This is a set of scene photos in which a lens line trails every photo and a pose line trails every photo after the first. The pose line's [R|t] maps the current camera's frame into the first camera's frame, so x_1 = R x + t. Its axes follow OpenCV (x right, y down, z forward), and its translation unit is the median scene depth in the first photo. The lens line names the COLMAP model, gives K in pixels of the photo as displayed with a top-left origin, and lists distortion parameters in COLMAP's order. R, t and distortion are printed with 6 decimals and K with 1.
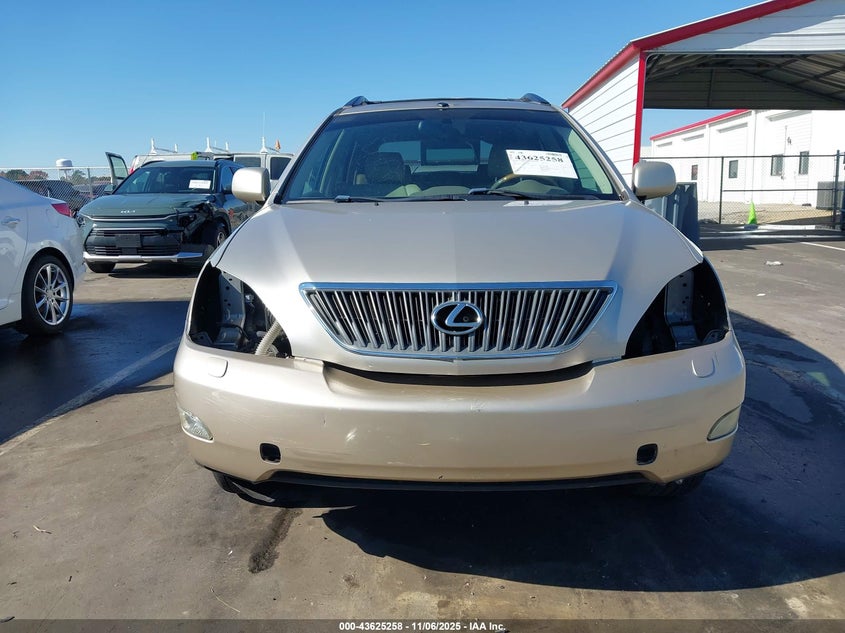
lens RADIAL K [[627.9, 0, 422.5], [0, 627.9, 316.5], [0, 0, 1]] dist [0.005169, -0.003009]
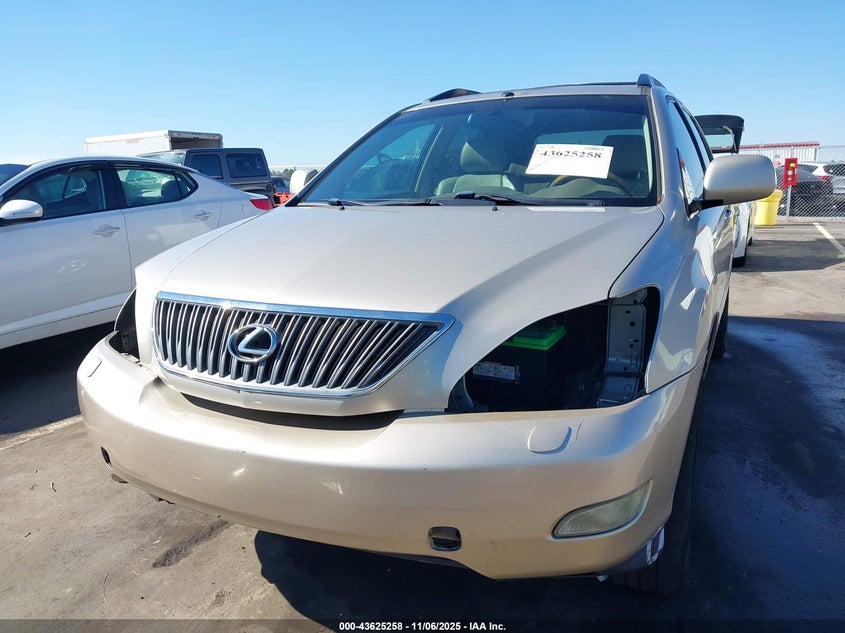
lens RADIAL K [[627.9, 0, 422.5], [0, 627.9, 316.5], [0, 0, 1]] dist [0.005169, -0.003009]
pose [[0.917531, 0.077891, -0.389961, 0.614210], [-0.072877, 0.996957, 0.027664, -0.077435], [0.390929, 0.003037, 0.920416, 0.265564]]
